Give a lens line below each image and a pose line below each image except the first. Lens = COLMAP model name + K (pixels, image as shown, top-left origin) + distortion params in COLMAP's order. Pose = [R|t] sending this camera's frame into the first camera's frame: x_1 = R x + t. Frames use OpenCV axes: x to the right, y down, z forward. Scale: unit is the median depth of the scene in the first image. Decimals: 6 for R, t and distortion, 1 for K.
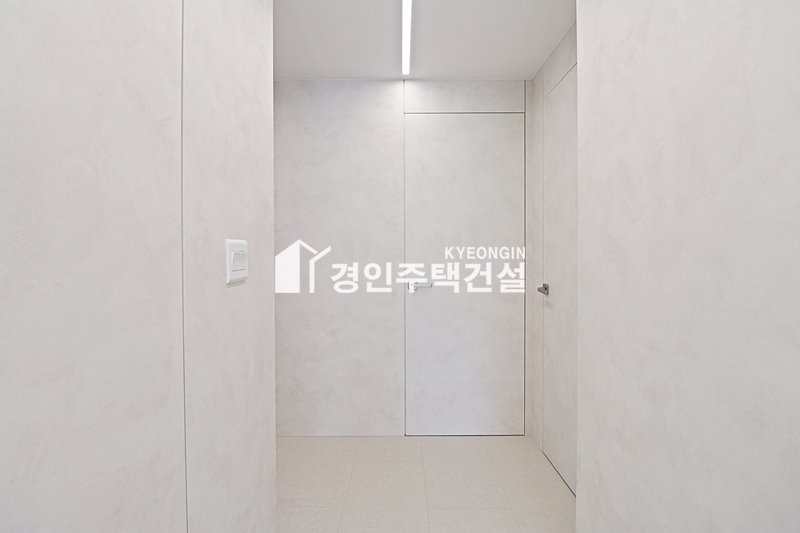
lens RADIAL K [[368.6, 0, 400.3], [0, 368.6, 259.7], [0, 0, 1]] dist [-0.007352, -0.009406]
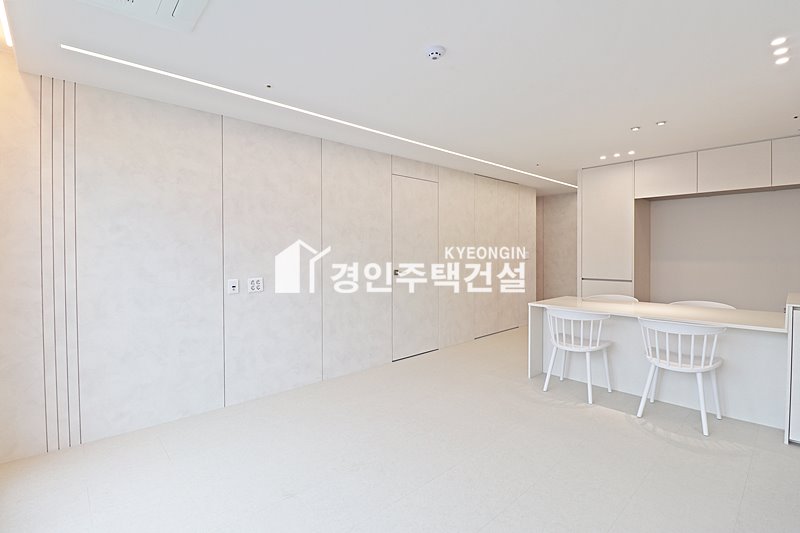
lens RADIAL K [[368.6, 0, 397.9], [0, 368.6, 258.8], [0, 0, 1]] dist [-0.007352, -0.009406]
pose [[0.679812, 0.008113, -0.733341, 1.073958], [-0.001405, 0.999951, 0.009760, 0.002100], [0.733385, -0.005604, 0.679791, -1.961068]]
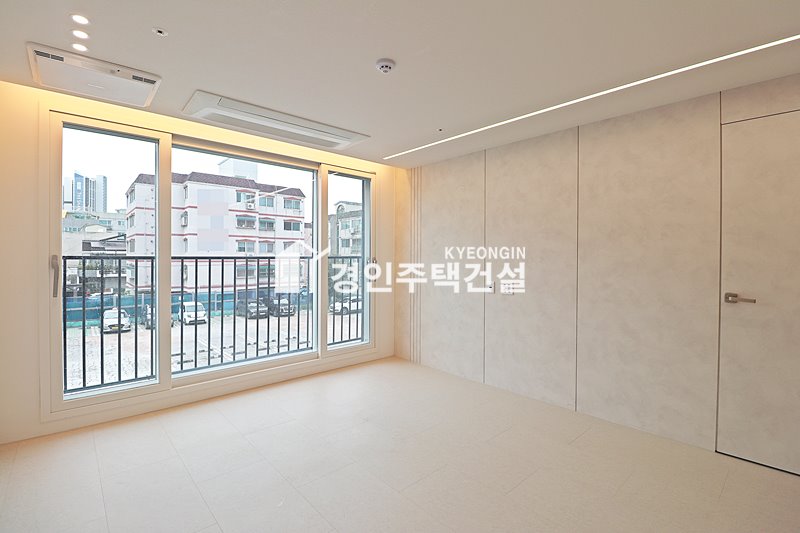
lens RADIAL K [[368.6, 0, 397.2], [0, 368.6, 258.9], [0, 0, 1]] dist [-0.007352, -0.009406]
pose [[-0.734909, -0.006868, -0.678131, 1.085708], [-0.016386, 0.999837, 0.007631, -0.011517], [0.677968, 0.016720, -0.734901, -0.676761]]
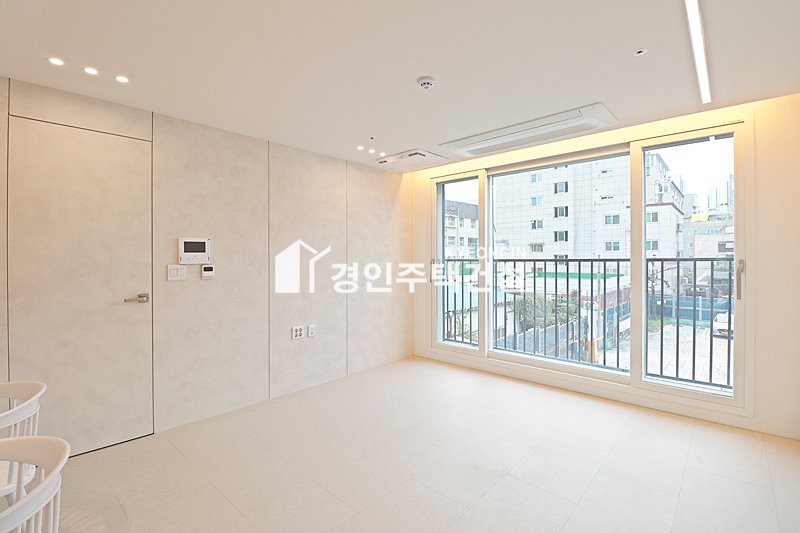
lens RADIAL K [[368.6, 0, 402.0], [0, 368.6, 260.1], [0, 0, 1]] dist [-0.007352, -0.009406]
pose [[-0.750662, -0.001023, 0.660685, -0.043562], [0.010076, 0.999865, 0.012996, -0.024295], [-0.660609, 0.016412, -0.750550, -0.600305]]
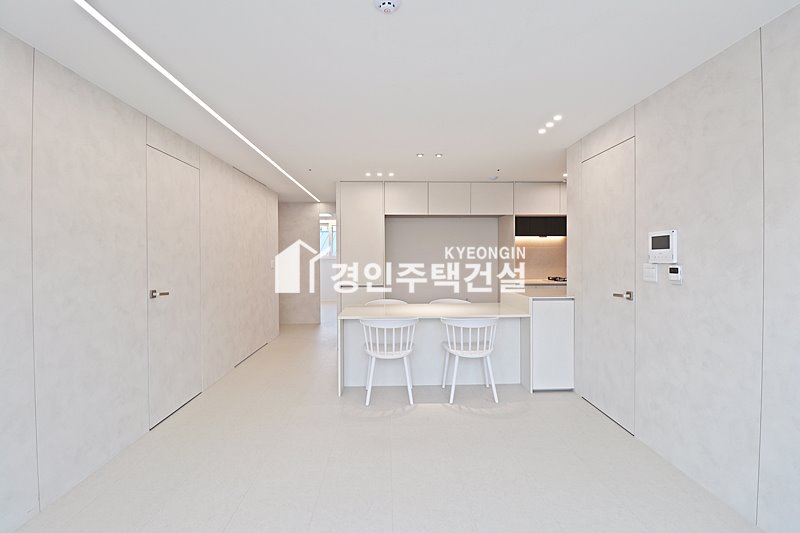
lens RADIAL K [[368.6, 0, 400.2], [0, 368.6, 260.2], [0, 0, 1]] dist [-0.007352, -0.009406]
pose [[0.998860, -0.007205, 0.047197, 0.511454], [0.007366, 0.999968, -0.003228, -0.012881], [-0.047172, 0.003572, 0.998880, -1.966713]]
